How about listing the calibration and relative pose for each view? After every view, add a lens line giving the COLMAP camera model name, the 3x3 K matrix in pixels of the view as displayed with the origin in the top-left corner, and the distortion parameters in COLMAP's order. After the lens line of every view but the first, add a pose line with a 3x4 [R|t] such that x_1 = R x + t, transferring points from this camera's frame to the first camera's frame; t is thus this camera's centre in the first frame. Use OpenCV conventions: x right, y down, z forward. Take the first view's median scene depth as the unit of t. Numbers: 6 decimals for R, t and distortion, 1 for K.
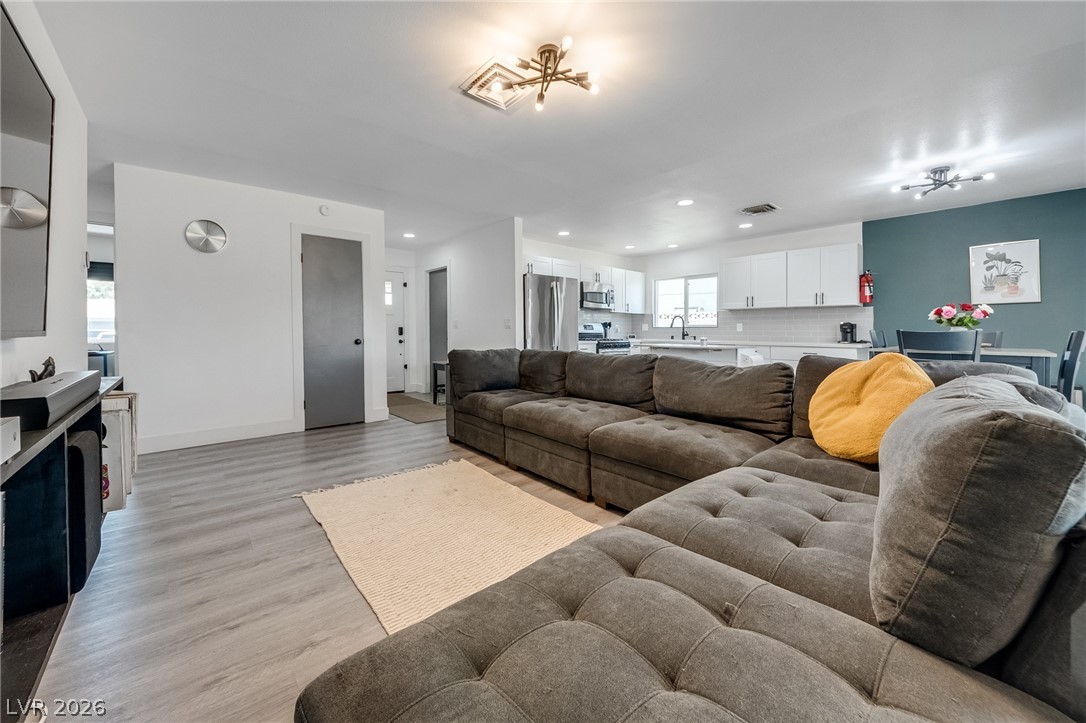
lens RADIAL K [[417.1, 0, 527.6], [0, 417.1, 326.2], [0, 0, 1]] dist [-0.001025, -0.004268]
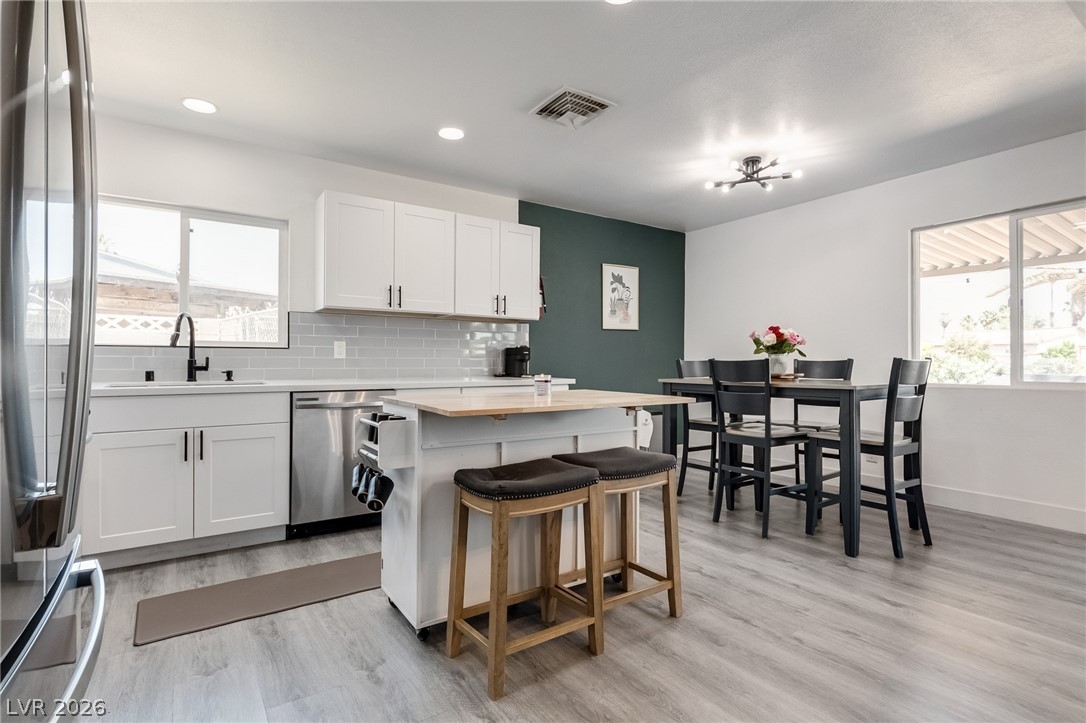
lens RADIAL K [[527.9, 0, 526.4], [0, 527.9, 356.5], [0, 0, 1]] dist [-0.000609, -0.002369]
pose [[0.126048, 0.003486, 0.992018, -0.050874], [-0.015562, 0.999878, -0.001536, 0.008880], [-0.991902, -0.015244, 0.126087, 0.819089]]
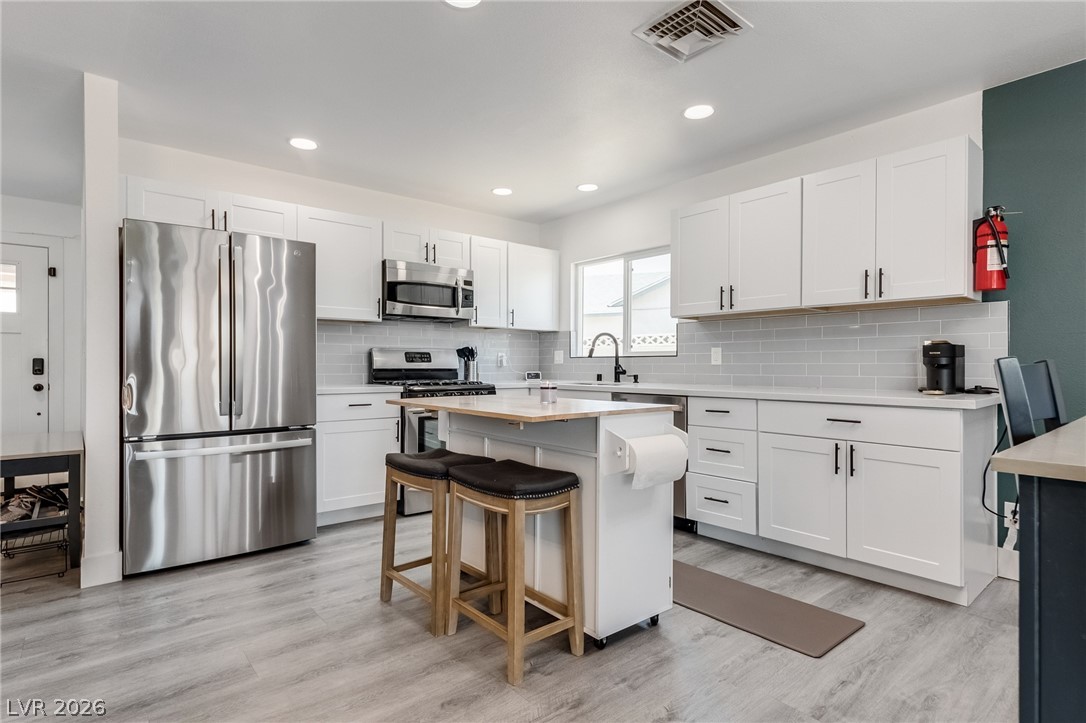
lens RADIAL K [[551.4, 0, 544.7], [0, 551.4, 366.4], [0, 0, 1]] dist [-0.000833, 0.000319]
pose [[0.999989, -0.003034, -0.003625, 0.362313], [0.003086, 0.999892, 0.014382, 0.005373], [0.003581, -0.014393, 0.999890, 0.437683]]
